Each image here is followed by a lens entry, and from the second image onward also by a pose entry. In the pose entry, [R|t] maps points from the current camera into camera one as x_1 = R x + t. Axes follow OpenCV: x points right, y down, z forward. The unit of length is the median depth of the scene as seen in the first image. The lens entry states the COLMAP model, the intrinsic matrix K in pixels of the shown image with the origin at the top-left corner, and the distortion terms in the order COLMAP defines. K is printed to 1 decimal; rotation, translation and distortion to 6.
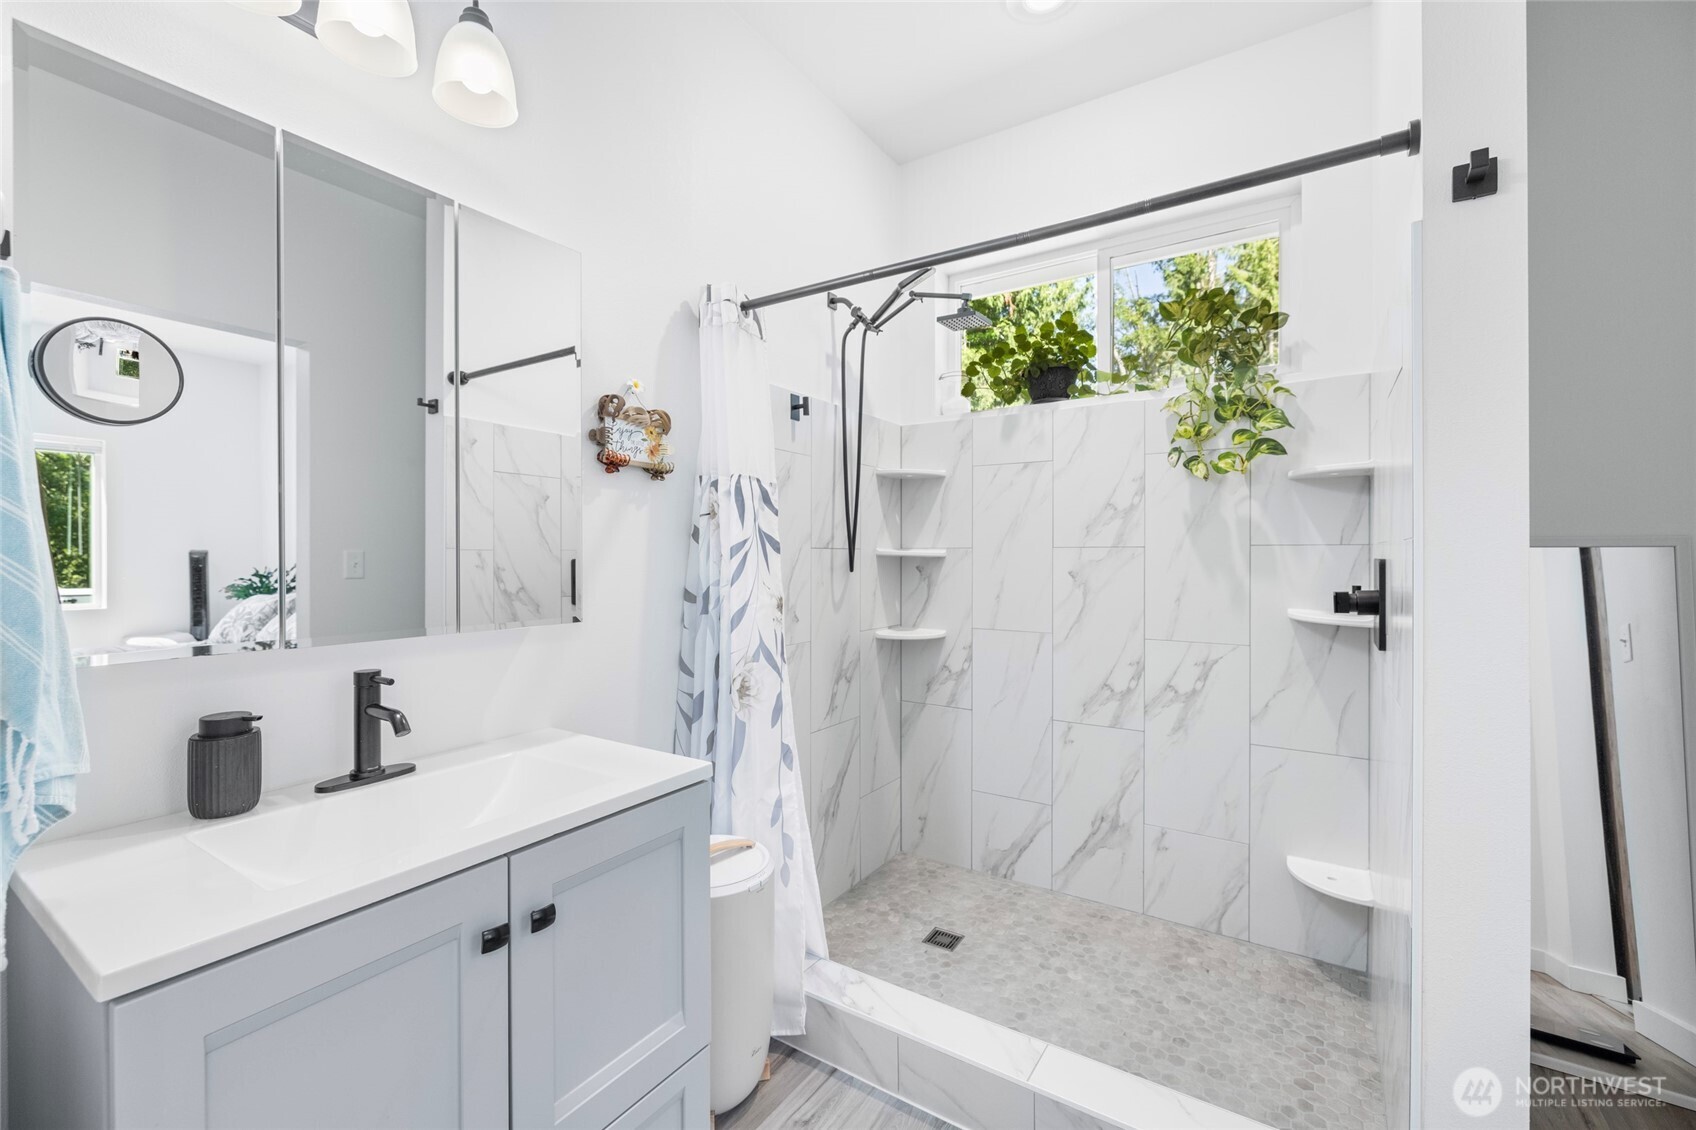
lens RADIAL K [[717.4, 0, 841.3], [0, 717.4, 557.6], [0, 0, 1]] dist [0.000709, -0.000477]
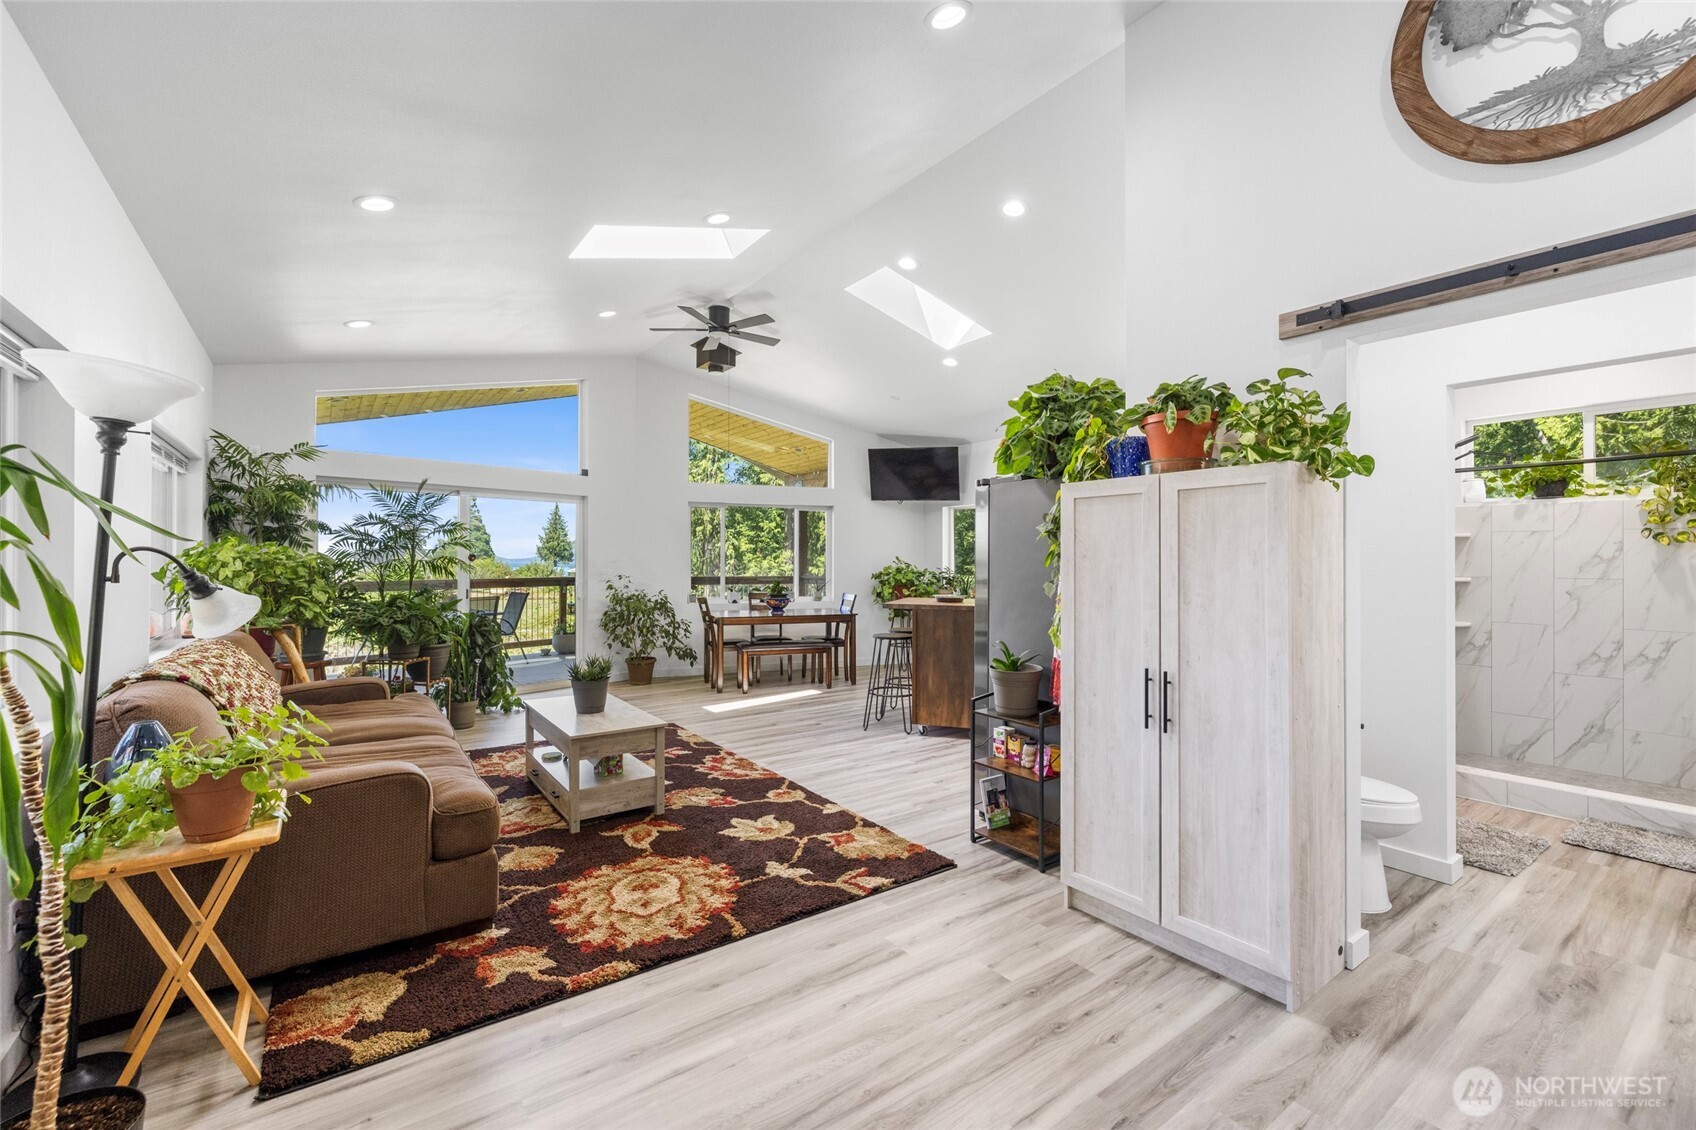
lens RADIAL K [[717.4, 0, 838.6], [0, 717.4, 557.0], [0, 0, 1]] dist [0.000709, -0.000477]
pose [[0.934475, 0.000262, -0.356028, -0.834913], [-0.003043, 0.999969, -0.007250, -0.054380], [0.356015, 0.007858, 0.934447, -1.496247]]
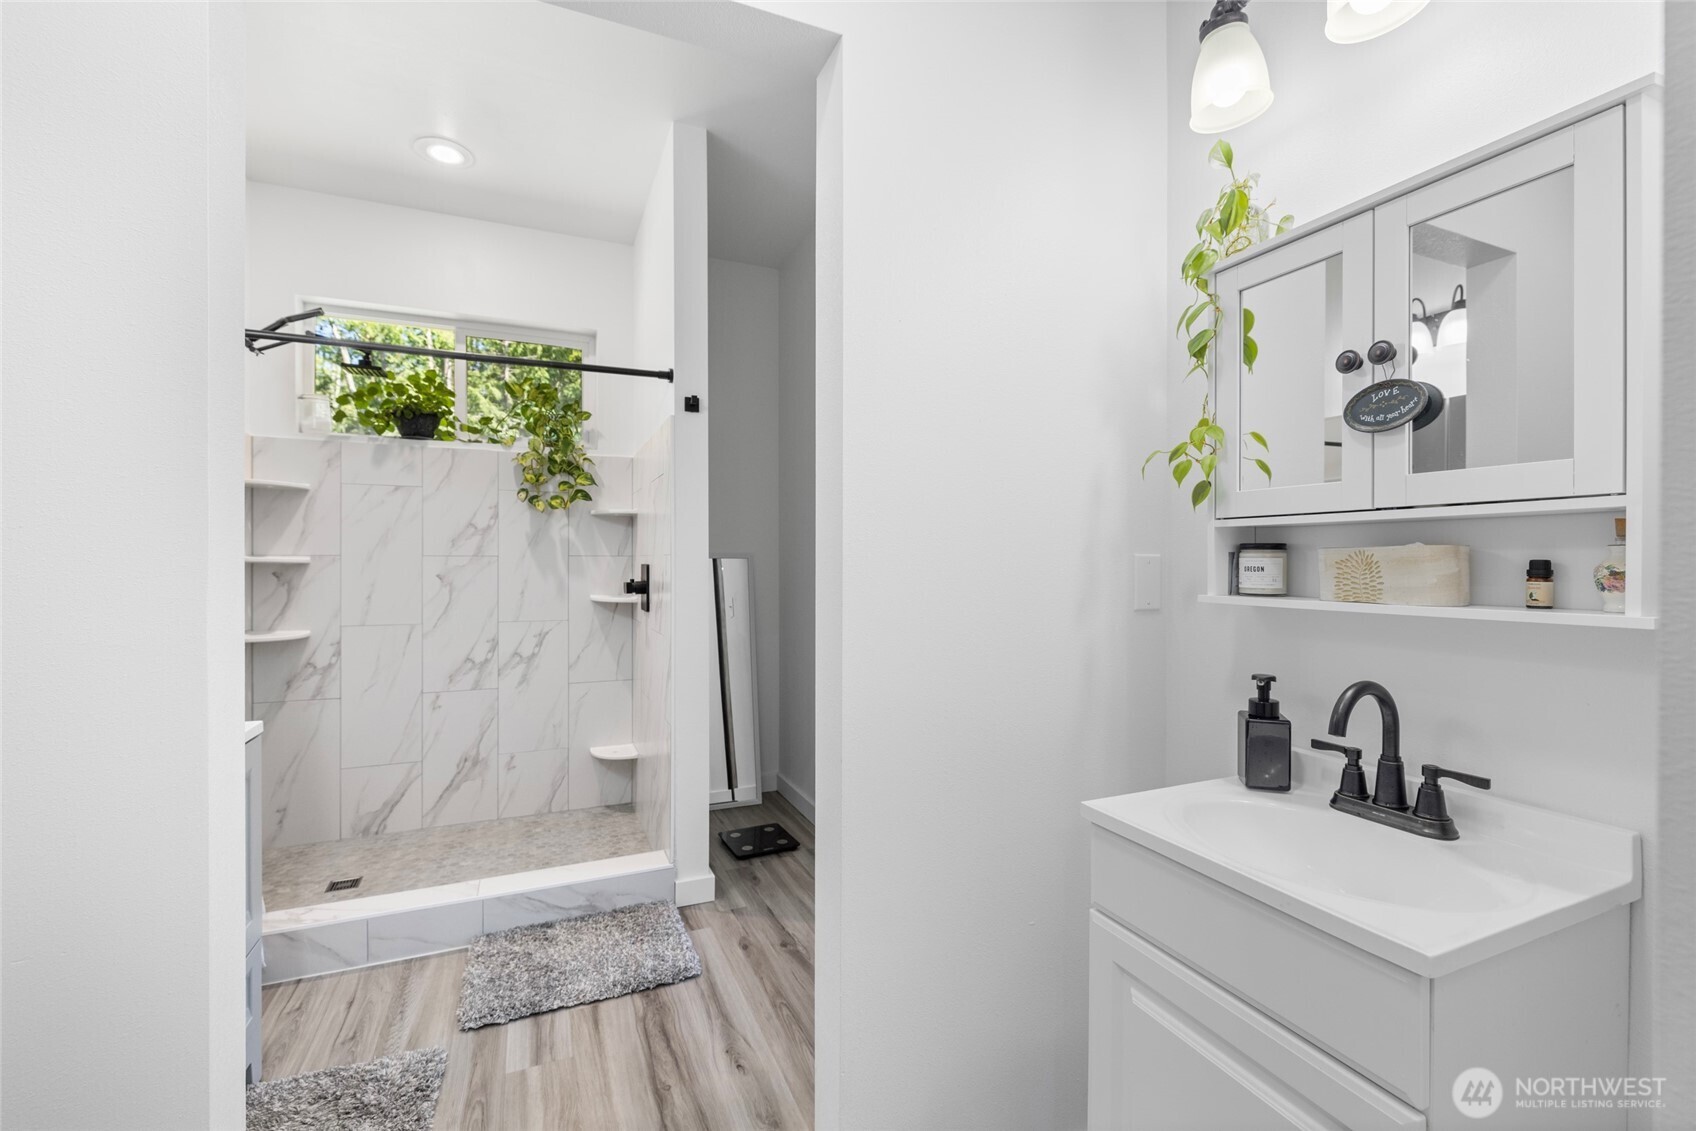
lens RADIAL K [[717.4, 0, 841.8], [0, 717.4, 563.2], [0, 0, 1]] dist [0.000709, -0.000477]
pose [[0.549140, -0.001505, 0.835729, -0.389394], [0.002389, 0.999997, 0.000231, 0.000216], [-0.835727, 0.001870, 0.549142, -0.337340]]
